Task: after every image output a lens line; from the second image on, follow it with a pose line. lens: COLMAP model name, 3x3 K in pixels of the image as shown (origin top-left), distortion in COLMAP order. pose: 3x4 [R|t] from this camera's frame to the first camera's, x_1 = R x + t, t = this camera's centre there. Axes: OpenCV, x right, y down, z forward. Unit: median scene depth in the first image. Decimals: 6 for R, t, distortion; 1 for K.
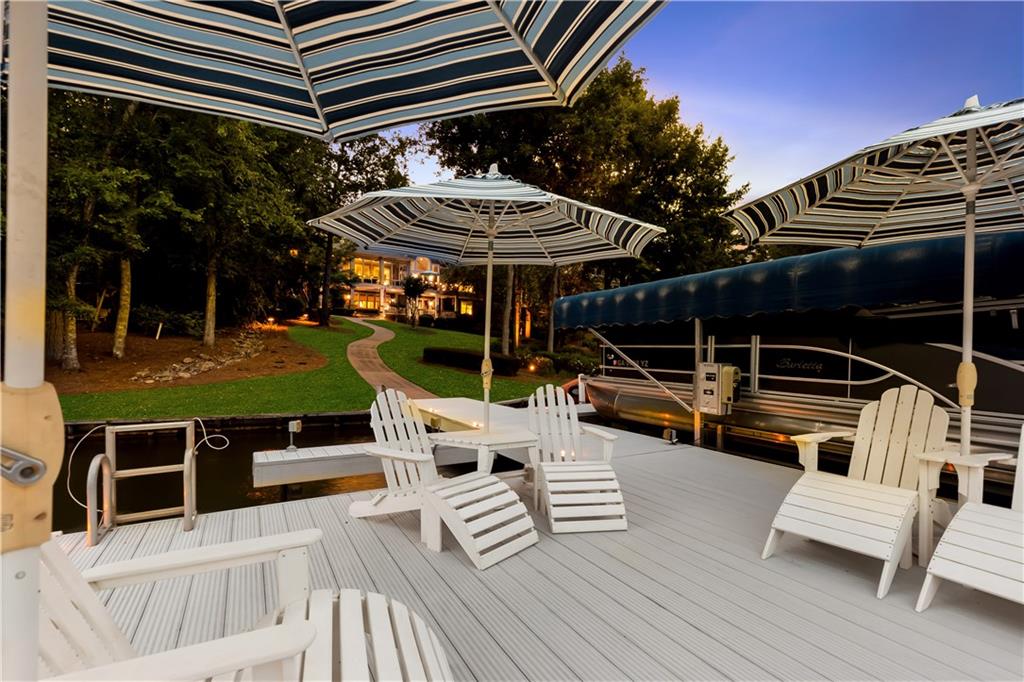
lens RADIAL K [[481.9, 0, 514.3], [0, 481.9, 347.1], [0, 0, 1]] dist [0.016944, 0.000109]
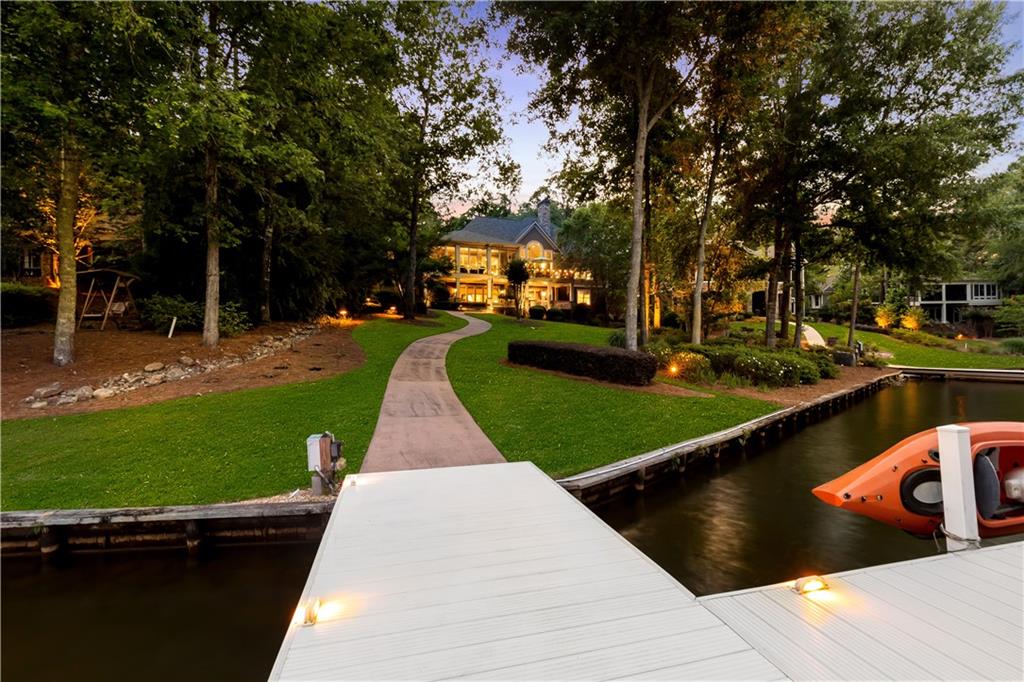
lens RADIAL K [[481.9, 0, 515.8], [0, 481.9, 344.1], [0, 0, 1]] dist [0.016944, 0.000109]
pose [[0.968522, -0.020530, -0.248079, -0.003155], [0.021312, 0.999773, 0.000468, 0.001751], [0.248013, -0.005741, 0.968740, 0.132378]]
